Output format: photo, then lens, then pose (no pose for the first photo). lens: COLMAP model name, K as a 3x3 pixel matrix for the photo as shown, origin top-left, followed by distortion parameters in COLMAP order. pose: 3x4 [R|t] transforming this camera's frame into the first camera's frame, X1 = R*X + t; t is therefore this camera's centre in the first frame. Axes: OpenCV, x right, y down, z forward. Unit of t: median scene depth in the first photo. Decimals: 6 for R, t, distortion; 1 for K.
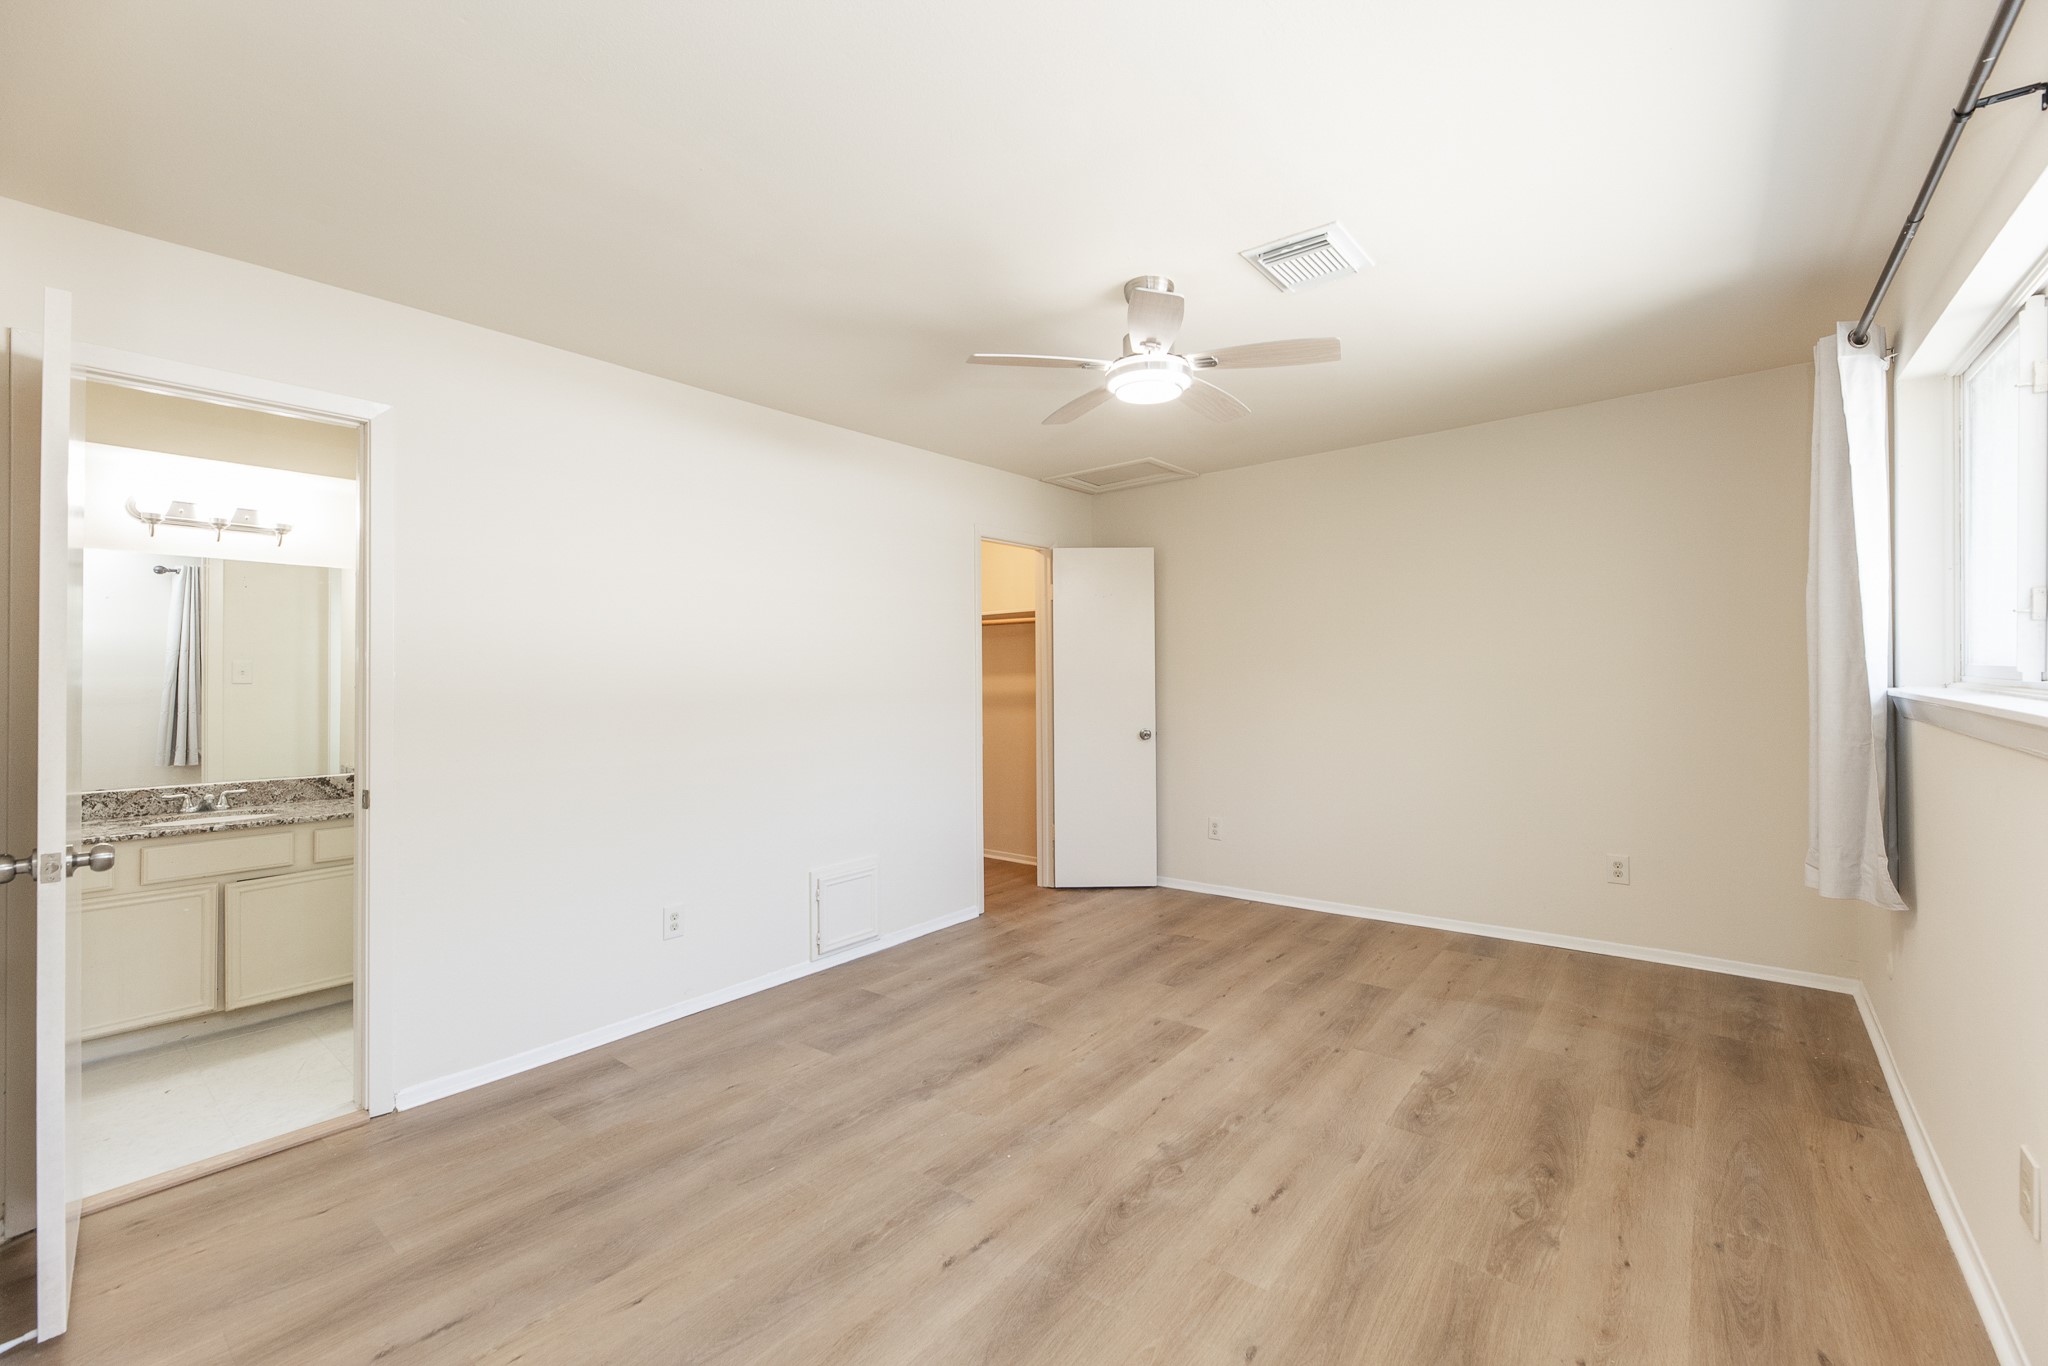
lens RADIAL K [[827.8, 0, 1032.0], [0, 827.8, 671.1], [0, 0, 1]] dist [-0.002845, 0.000335]
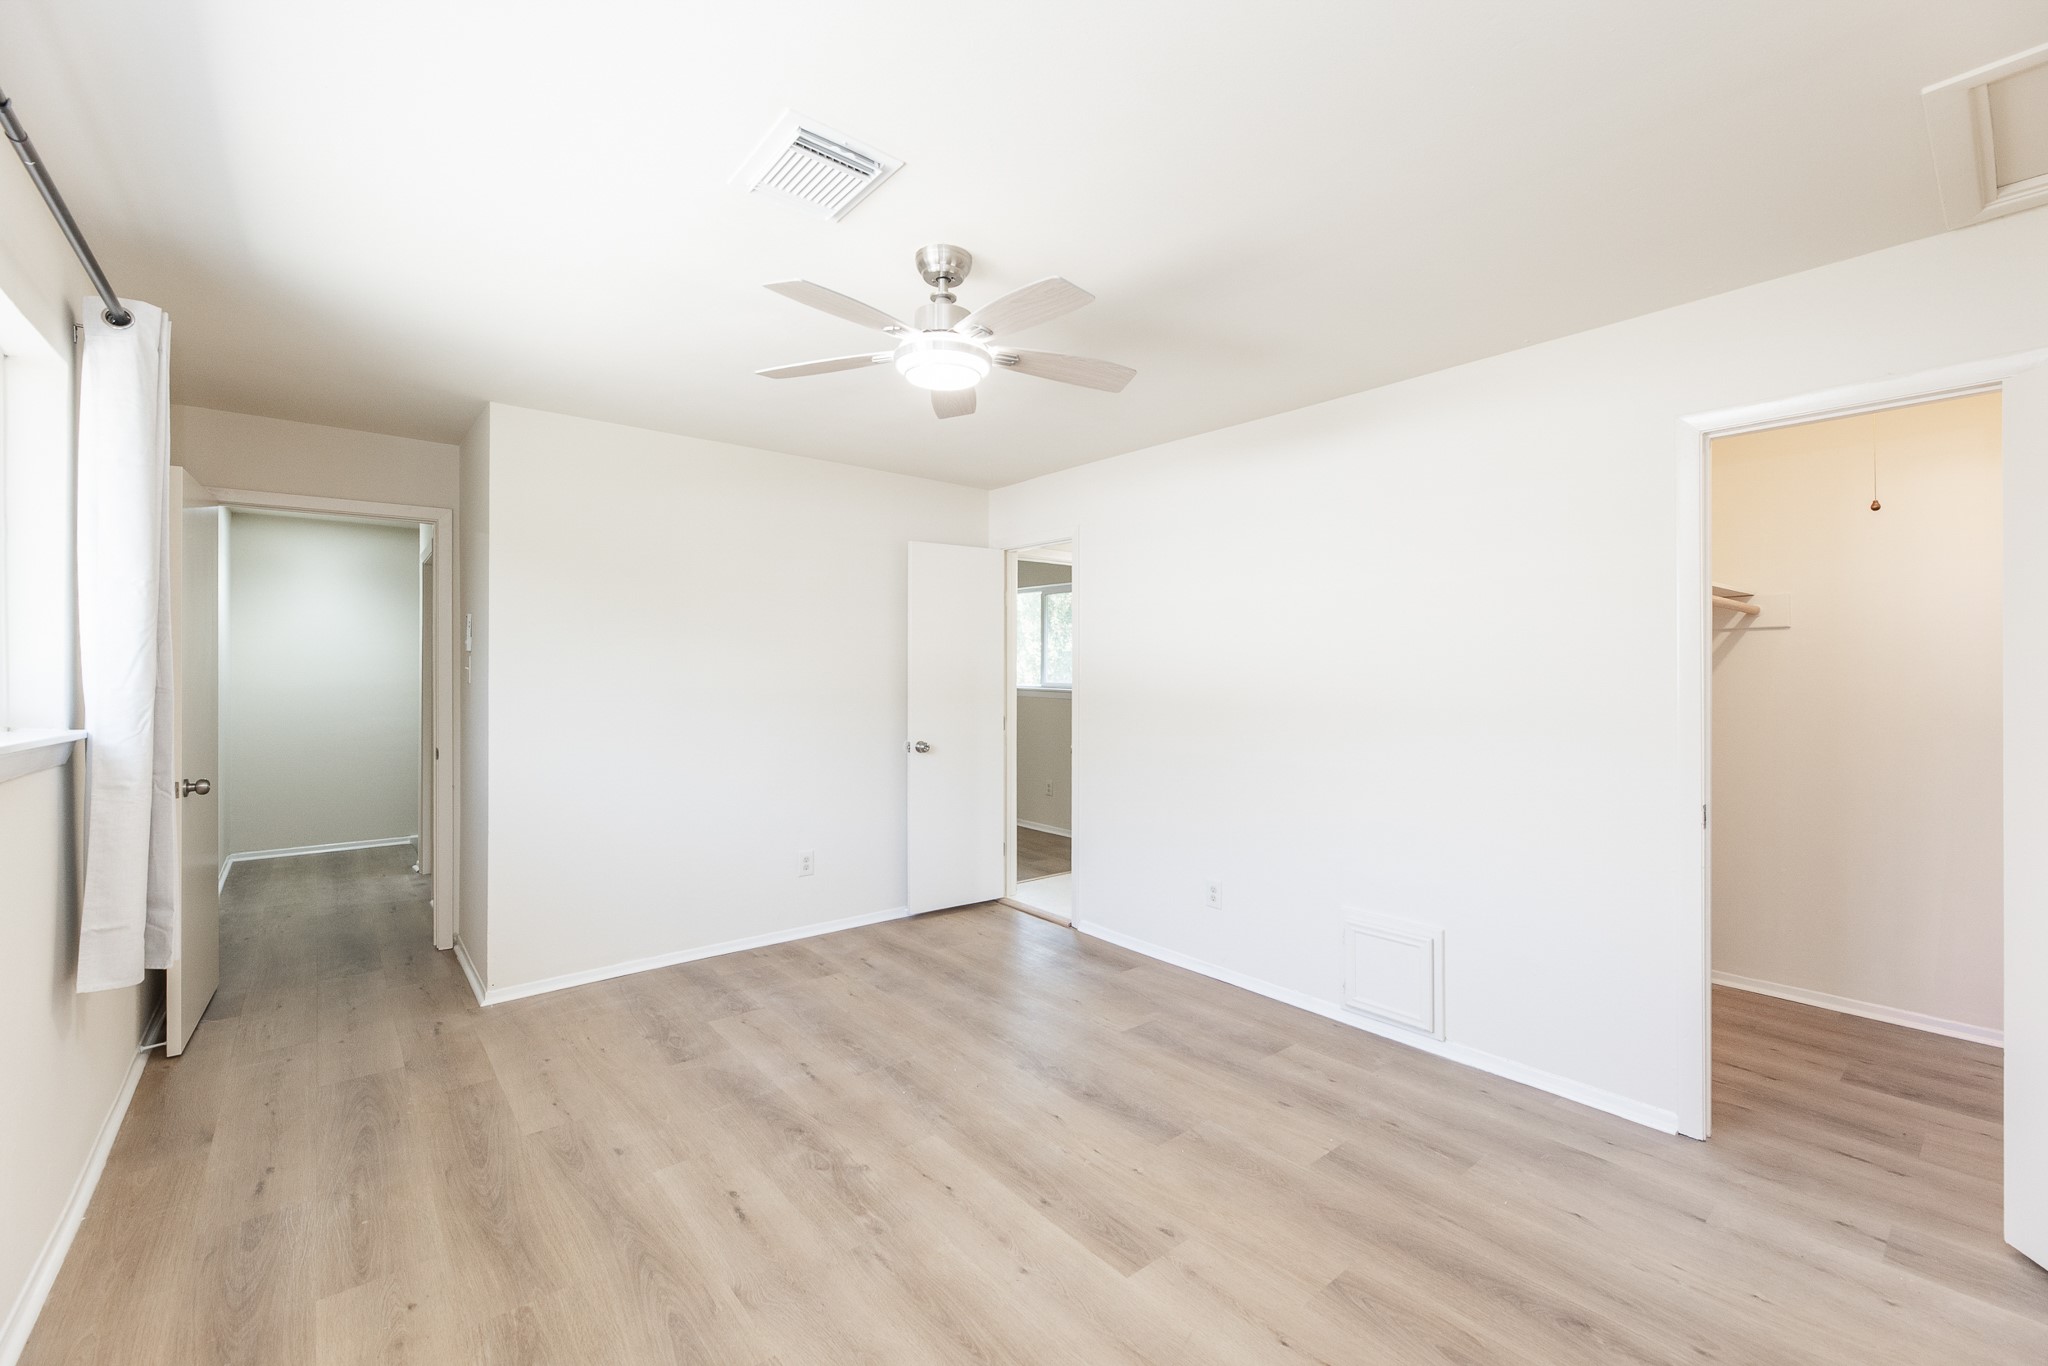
lens RADIAL K [[827.8, 0, 1019.3], [0, 827.8, 670.0], [0, 0, 1]] dist [-0.002845, 0.000335]
pose [[-0.178533, 0.007167, -0.983908, 0.842174], [0.001405, 0.999974, 0.007029, -0.019893], [0.983933, -0.000127, -0.178538, 1.048771]]
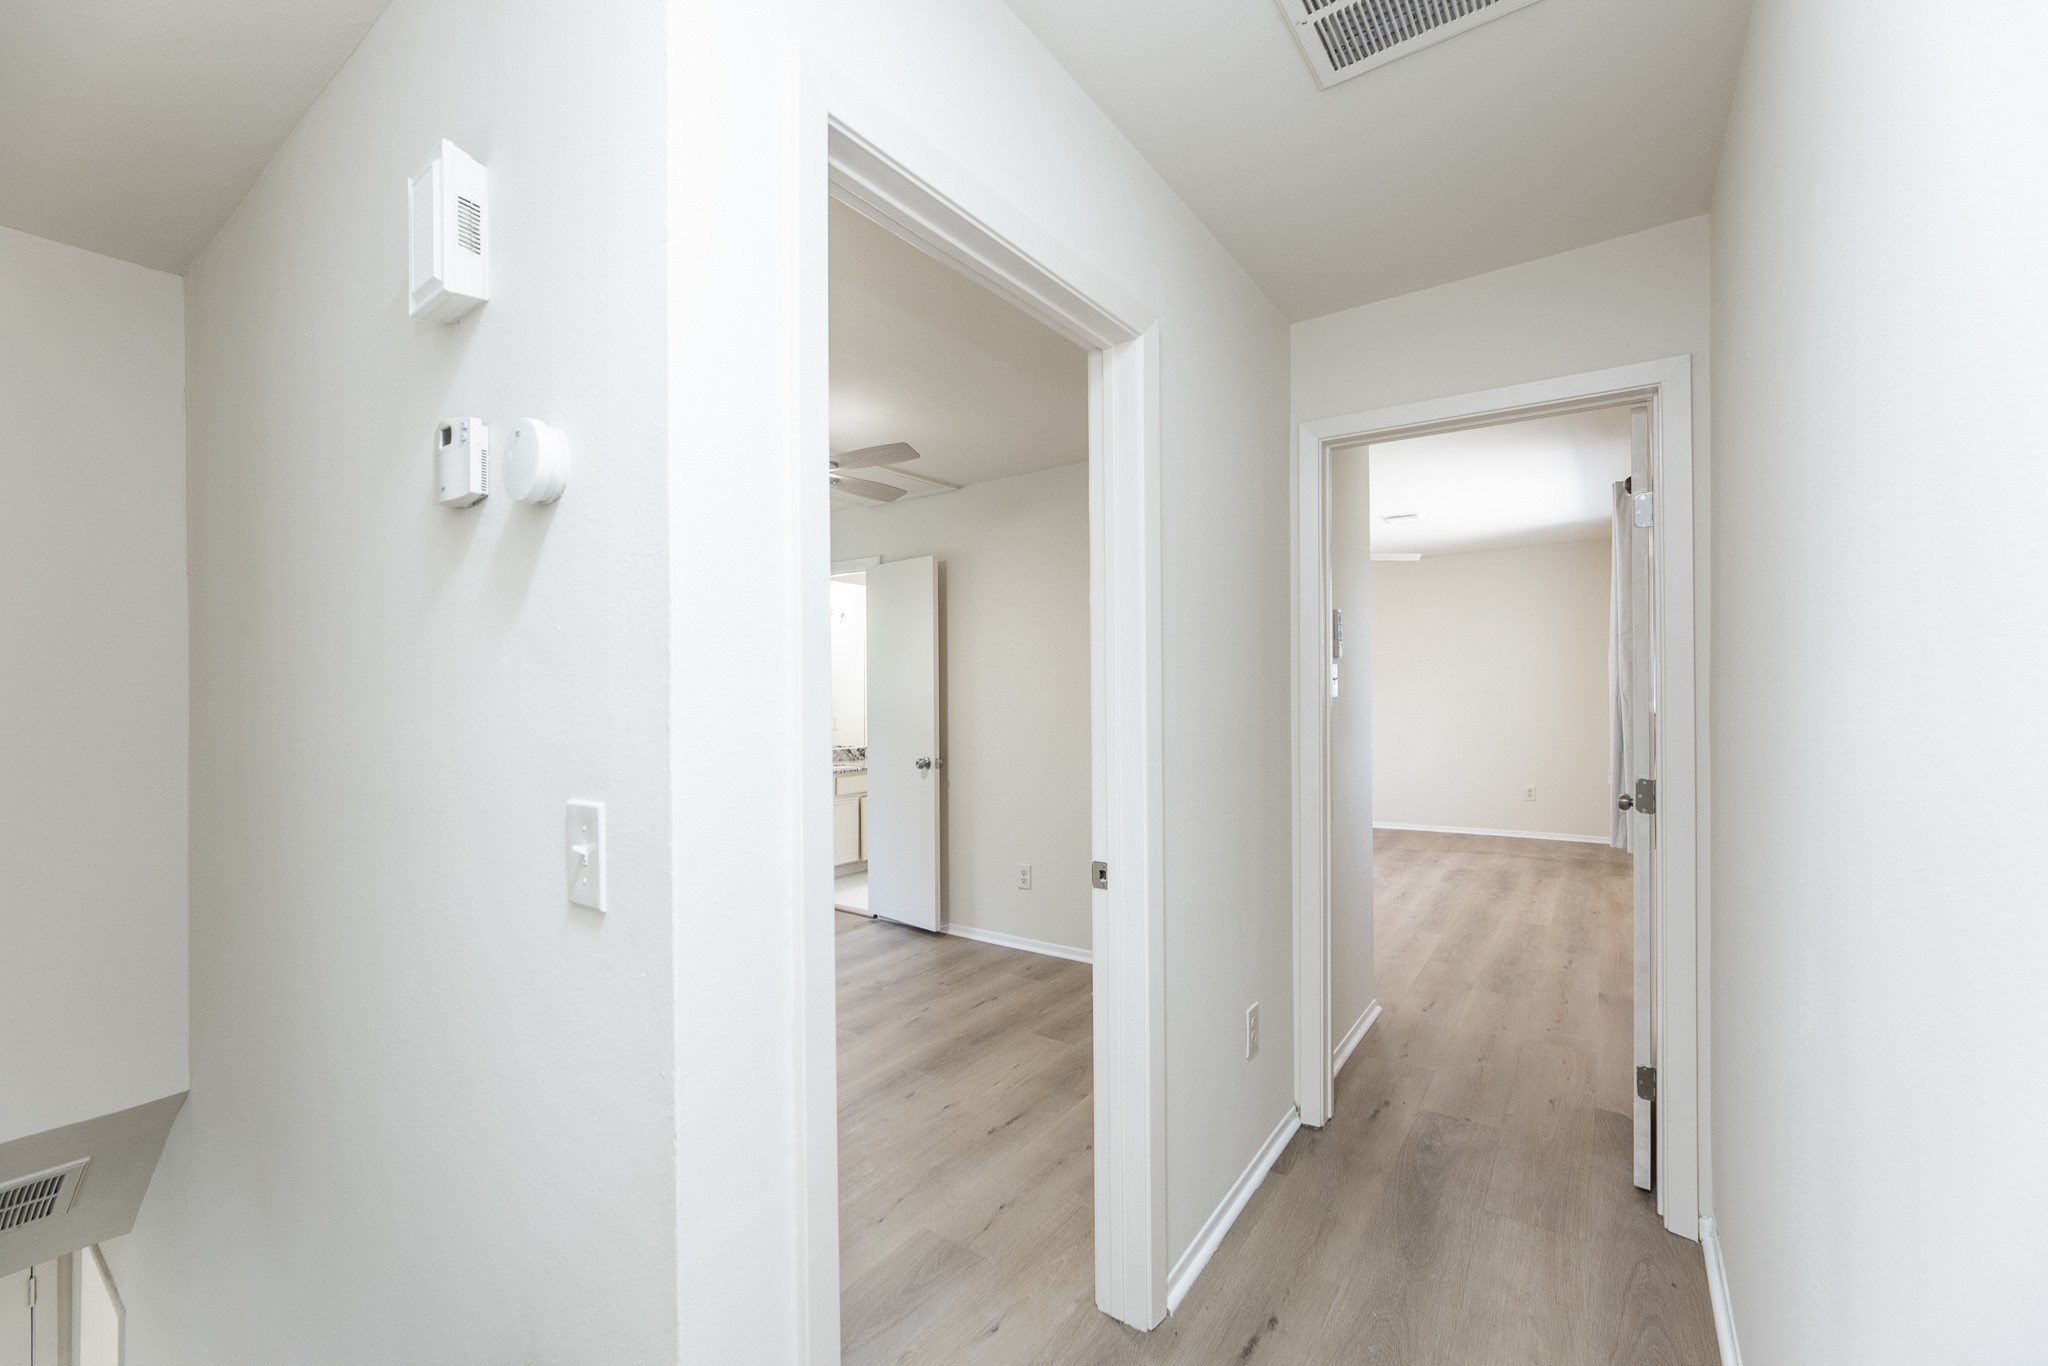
lens RADIAL K [[827.8, 0, 1033.5], [0, 827.8, 689.1], [0, 0, 1]] dist [-0.002845, 0.000335]
pose [[0.996815, -0.001107, 0.079739, -0.720137], [0.001275, 0.999997, -0.002057, 0.002692], [-0.079737, 0.002152, 0.996814, -1.002035]]
